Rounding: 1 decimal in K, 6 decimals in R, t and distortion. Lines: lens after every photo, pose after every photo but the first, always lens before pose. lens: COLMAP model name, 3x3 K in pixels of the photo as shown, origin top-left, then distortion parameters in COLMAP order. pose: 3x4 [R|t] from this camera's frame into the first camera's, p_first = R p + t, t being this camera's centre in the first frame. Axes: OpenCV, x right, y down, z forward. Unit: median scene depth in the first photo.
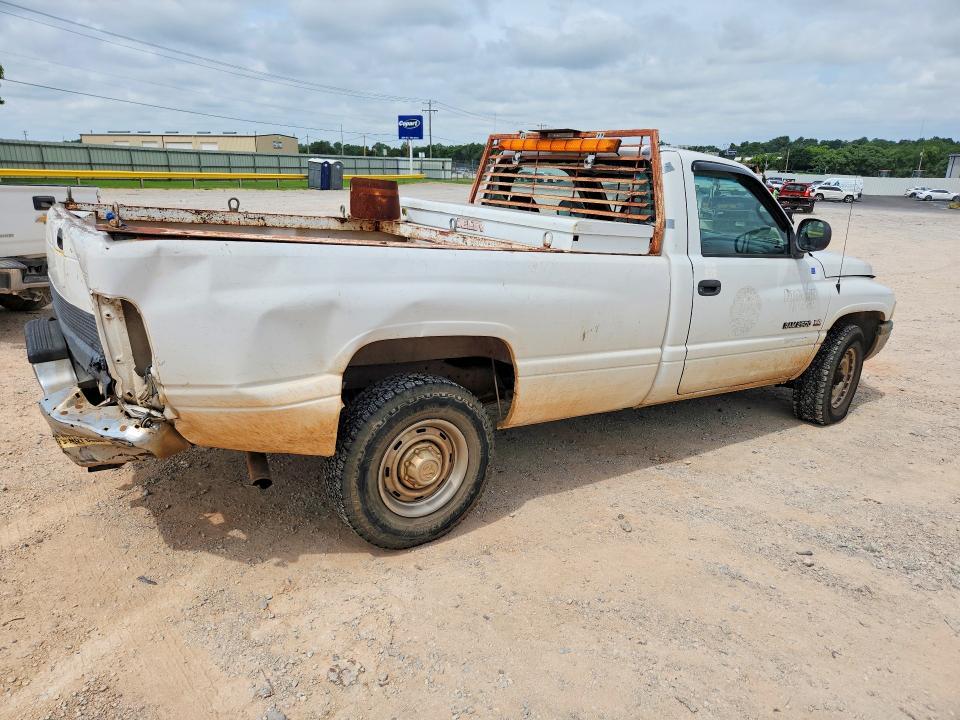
lens RADIAL K [[640.3, 0, 480.0], [0, 640.3, 360.0], [0, 0, 1]] dist [-0.000725, 0.002673]
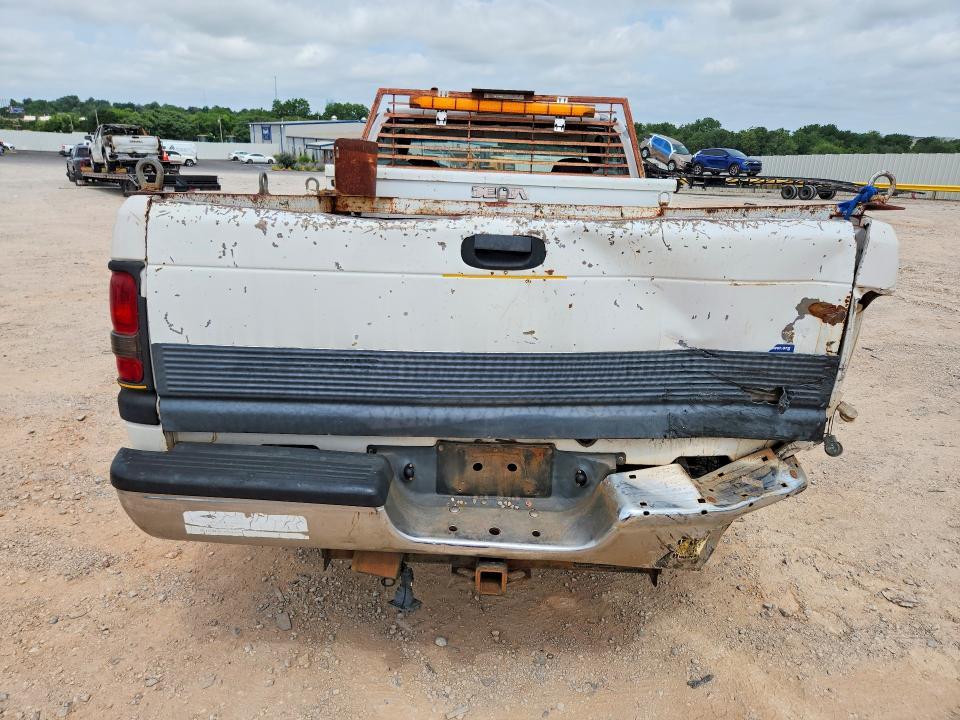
lens RADIAL K [[640.3, 0, 480.0], [0, 640.3, 360.0], [0, 0, 1]] dist [-0.000725, 0.002673]
pose [[0.593145, -0.246672, 0.766376, -0.786858], [0.206855, 0.966644, 0.151034, -0.126498], [-0.778068, 0.068944, 0.624385, 0.481954]]
